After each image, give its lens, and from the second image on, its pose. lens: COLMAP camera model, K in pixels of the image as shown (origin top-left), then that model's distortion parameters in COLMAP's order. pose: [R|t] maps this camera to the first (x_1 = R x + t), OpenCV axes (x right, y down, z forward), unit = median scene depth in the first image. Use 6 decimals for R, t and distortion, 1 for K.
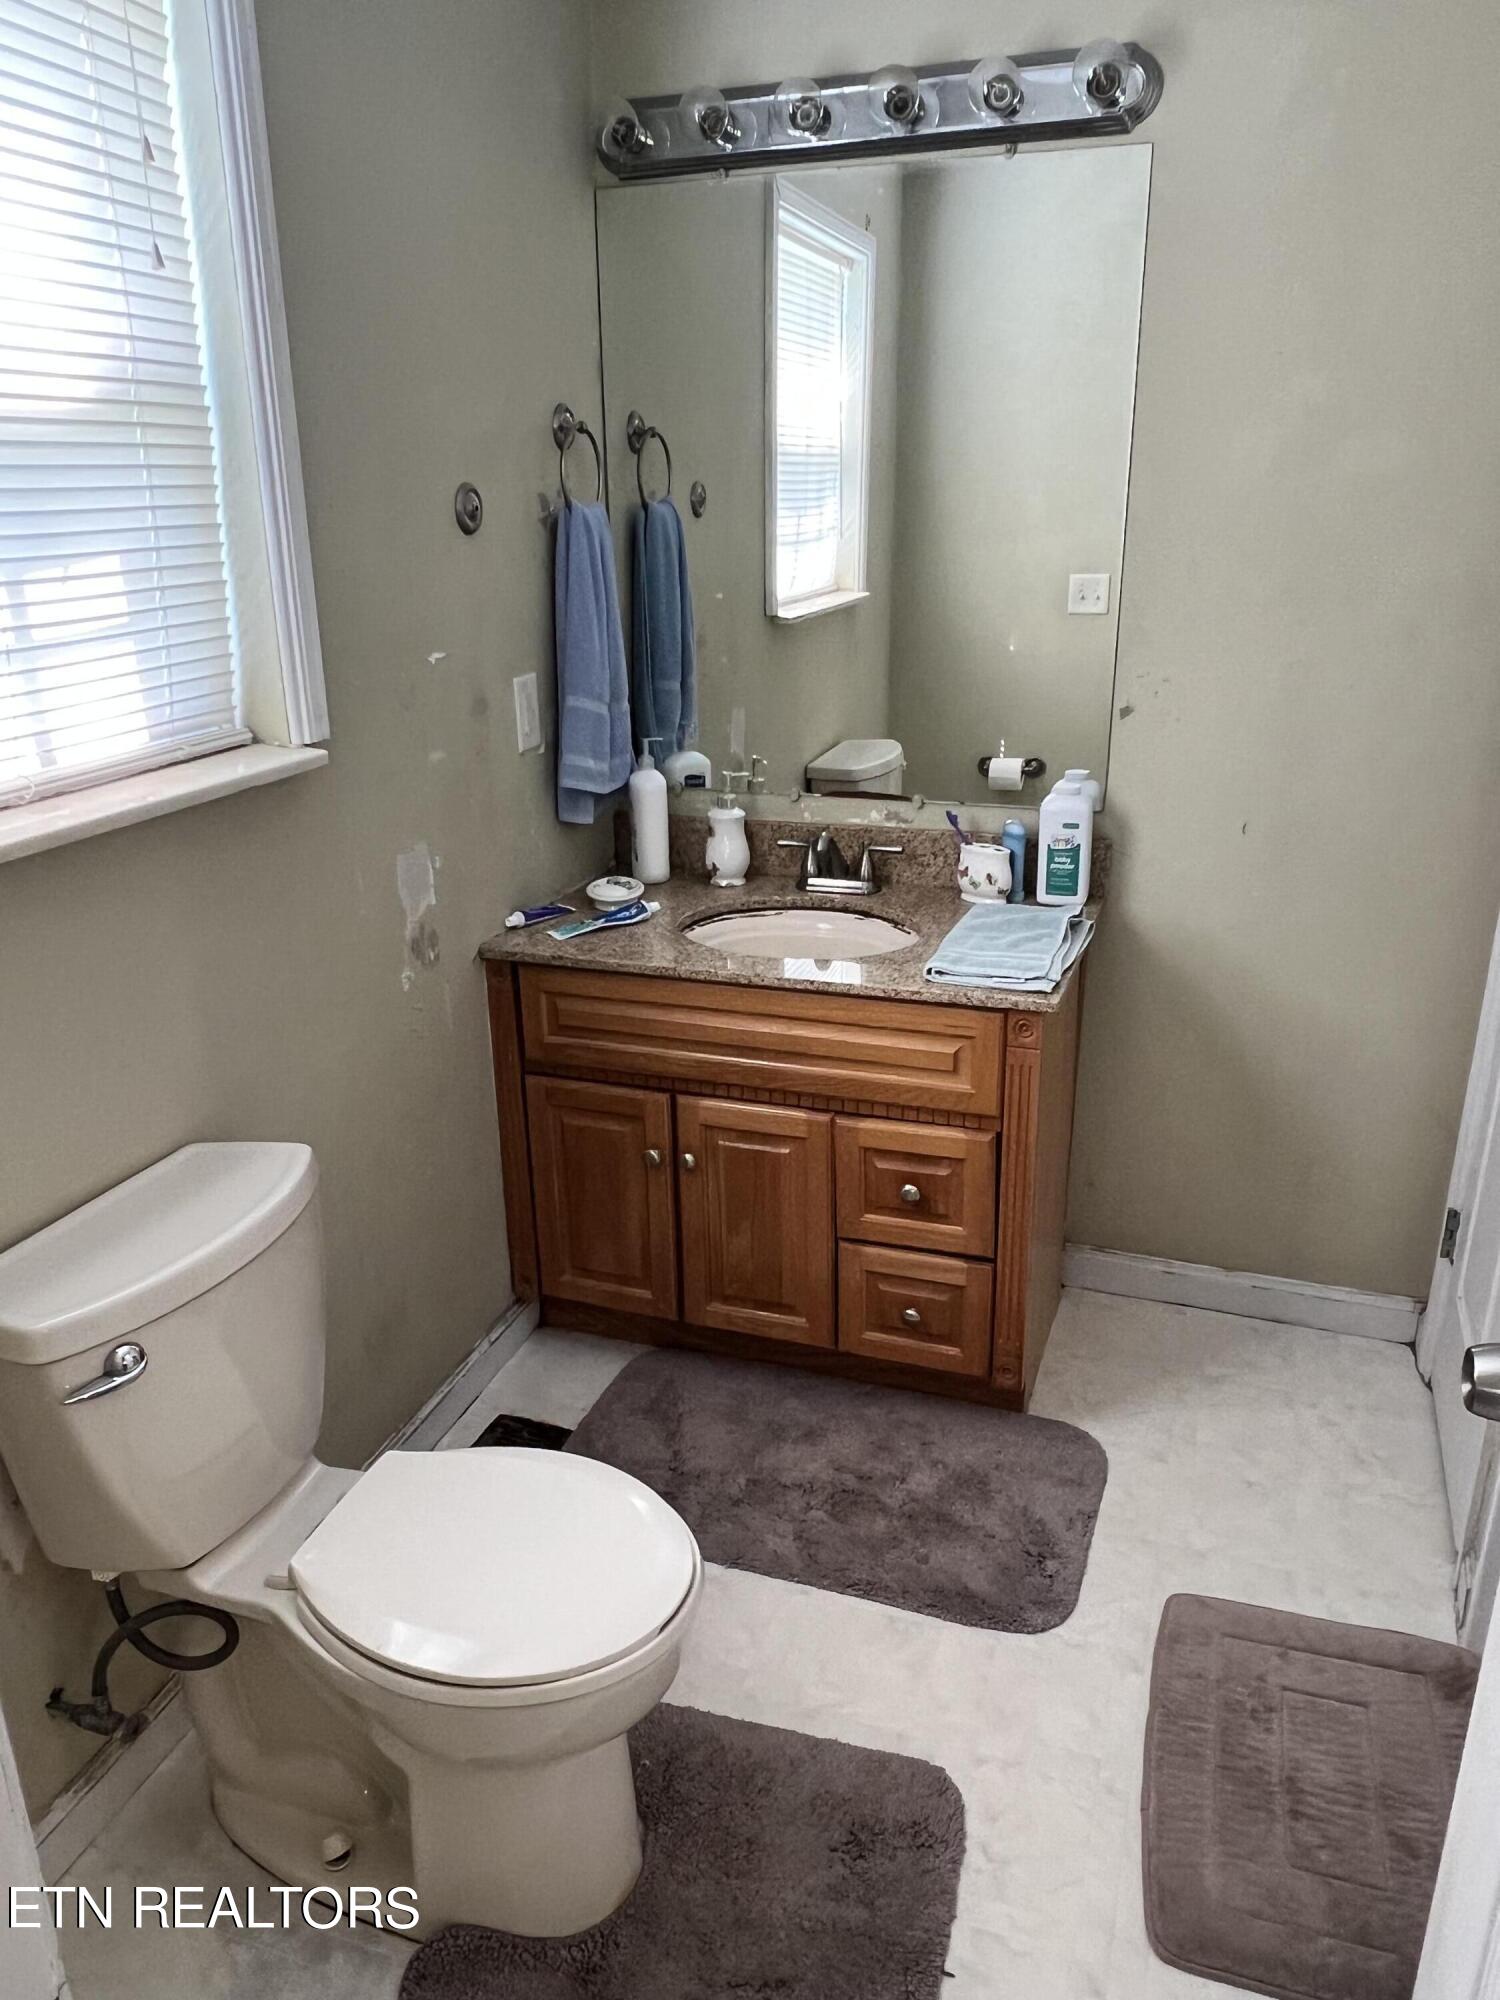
lens RADIAL K [[1423.2, 0, 771.1], [0, 1423.2, 997.7], [0, 0, 1]] dist [0.000328, -0.004933]
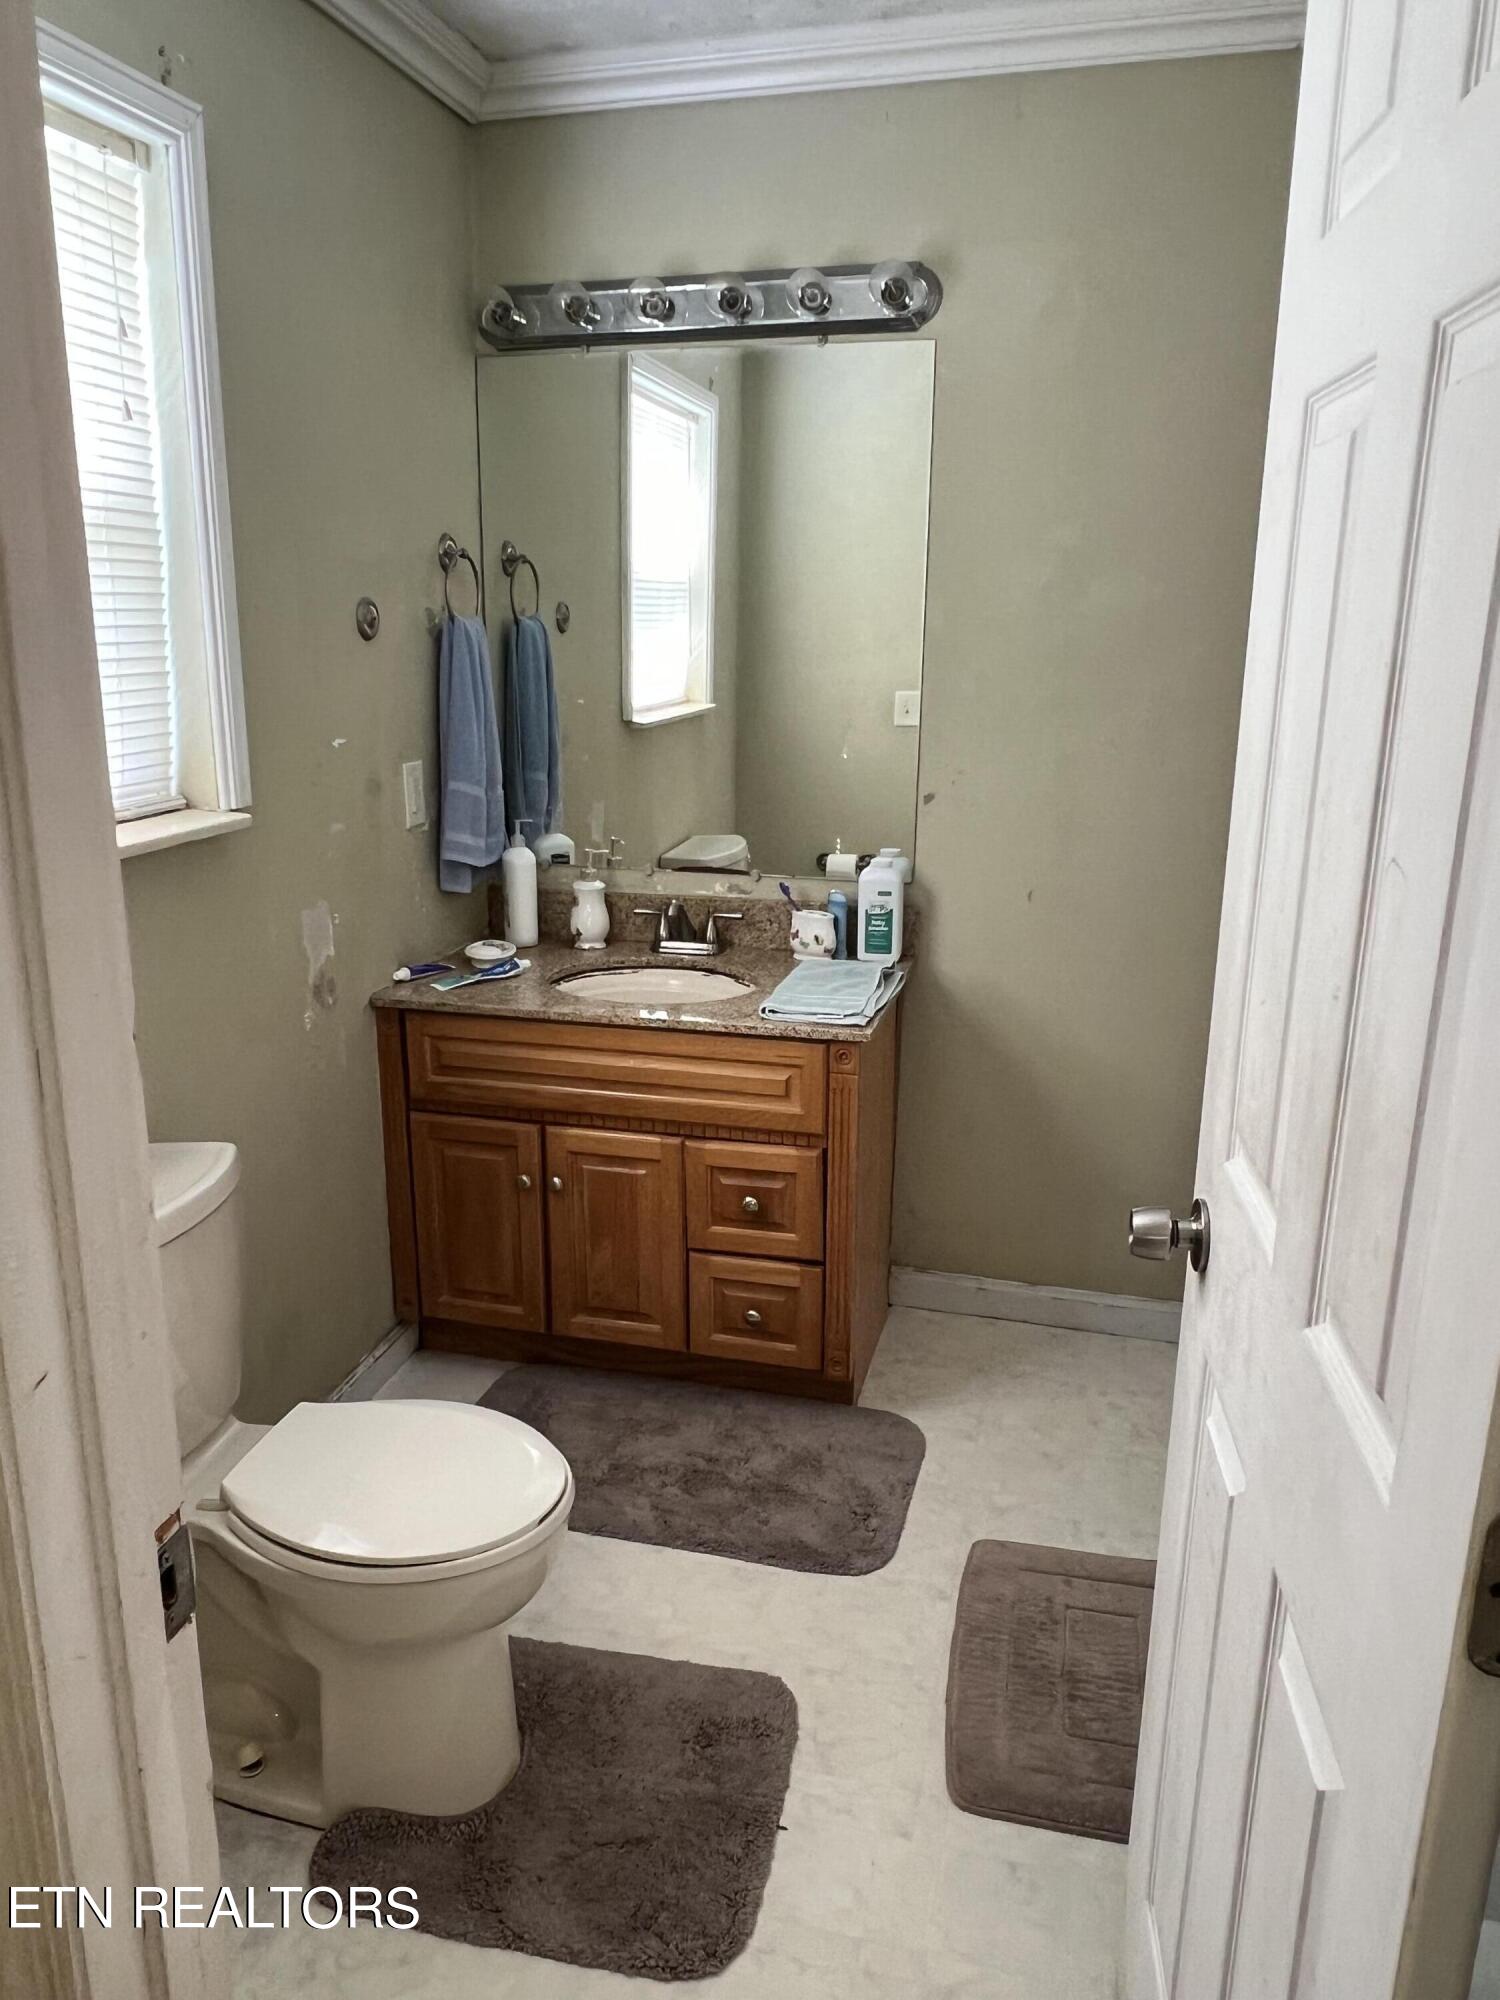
lens RADIAL K [[1409.0, 0, 750.0], [0, 1409.0, 1000.0], [0, 0, 1]] dist [0.000601, -0.002710]
pose [[0.996288, -0.004526, 0.085963, 0.000010], [0.011189, 0.996954, -0.077189, 0.060118], [-0.085352, 0.077865, 0.993304, -0.149405]]
